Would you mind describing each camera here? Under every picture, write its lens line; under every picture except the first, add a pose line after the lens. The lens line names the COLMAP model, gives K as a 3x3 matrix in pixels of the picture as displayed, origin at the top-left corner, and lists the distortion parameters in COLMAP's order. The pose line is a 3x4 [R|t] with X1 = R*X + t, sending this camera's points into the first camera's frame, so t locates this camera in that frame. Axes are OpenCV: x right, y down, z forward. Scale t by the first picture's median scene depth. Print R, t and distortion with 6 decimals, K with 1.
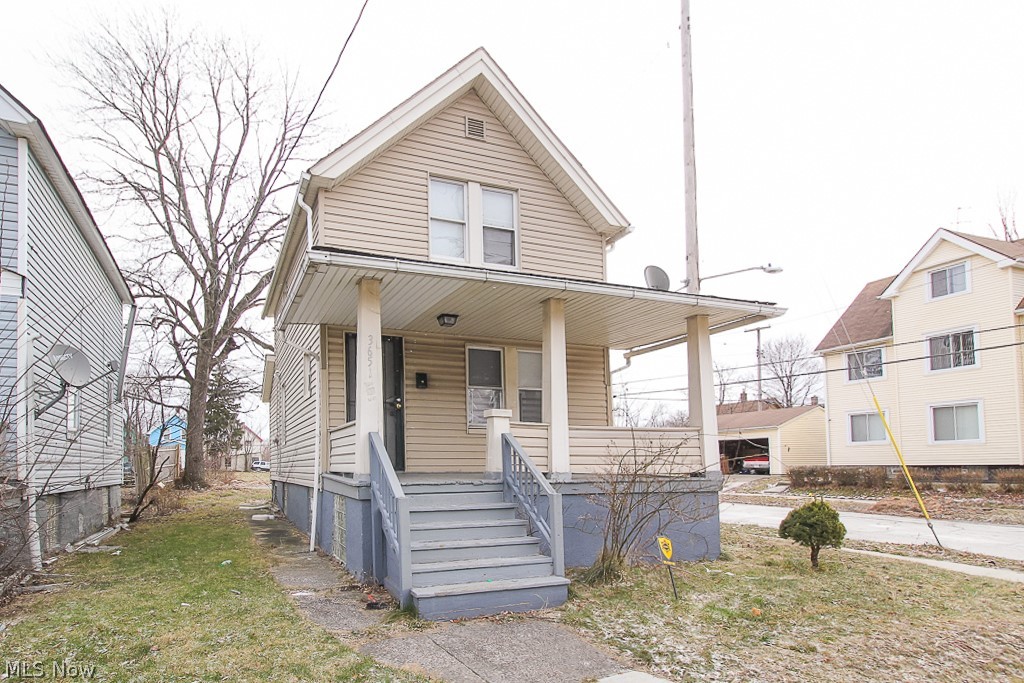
lens RADIAL K [[665.6, 0, 512.0], [0, 665.6, 341.5], [0, 0, 1]] dist [0.028922, -0.000323]
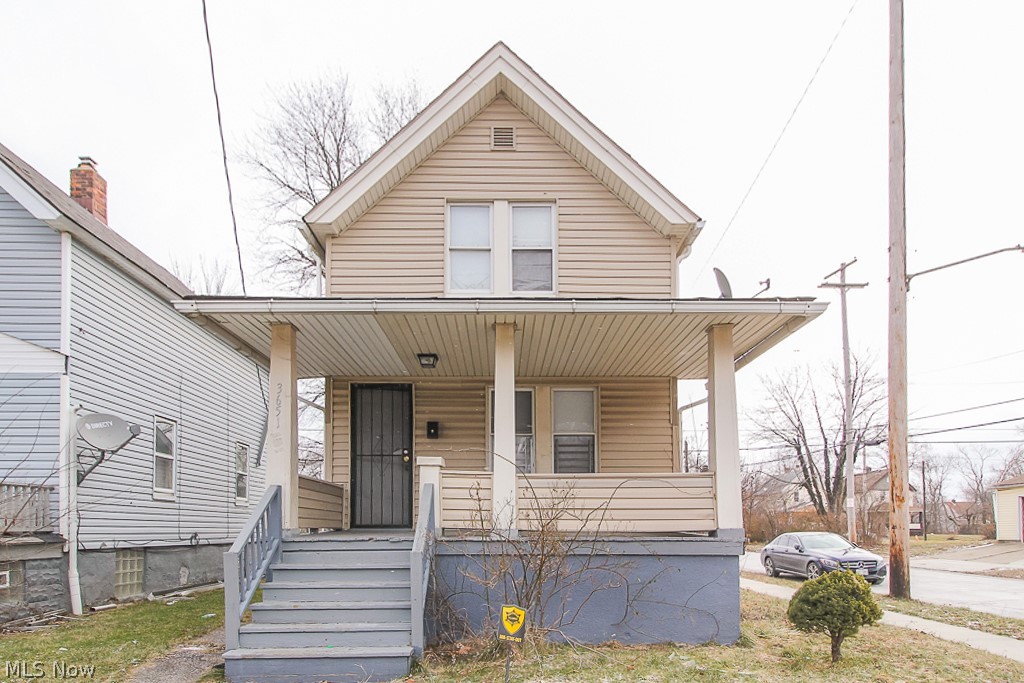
lens RADIAL K [[734.4, 0, 509.1], [0, 734.4, 417.0], [0, 0, 1]] dist [0.024830, -0.000623]
pose [[0.915118, -0.057535, -0.399059, 0.330292], [0.070488, 0.997353, 0.017848, 0.028021], [0.396976, -0.044462, 0.916752, 0.112686]]
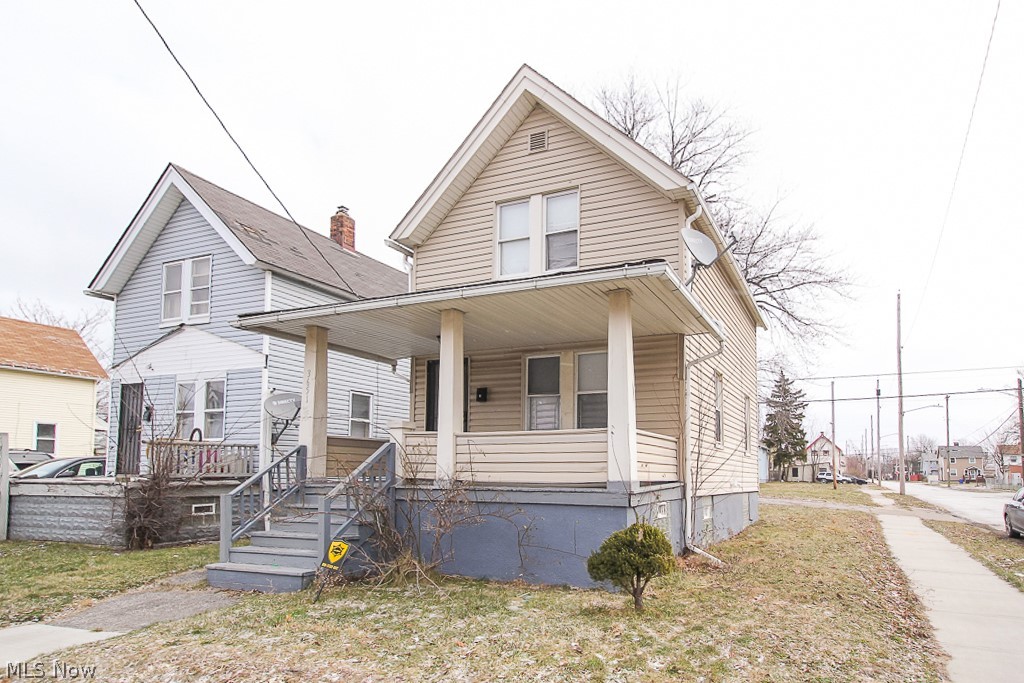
lens RADIAL K [[665.6, 0, 512.0], [0, 665.6, 341.5], [0, 0, 1]] dist [0.028922, -0.000323]
pose [[0.632422, -0.141983, -0.761501, 0.684558], [0.130335, 0.988547, -0.076073, 0.057284], [0.763580, -0.051140, 0.643684, 0.313749]]
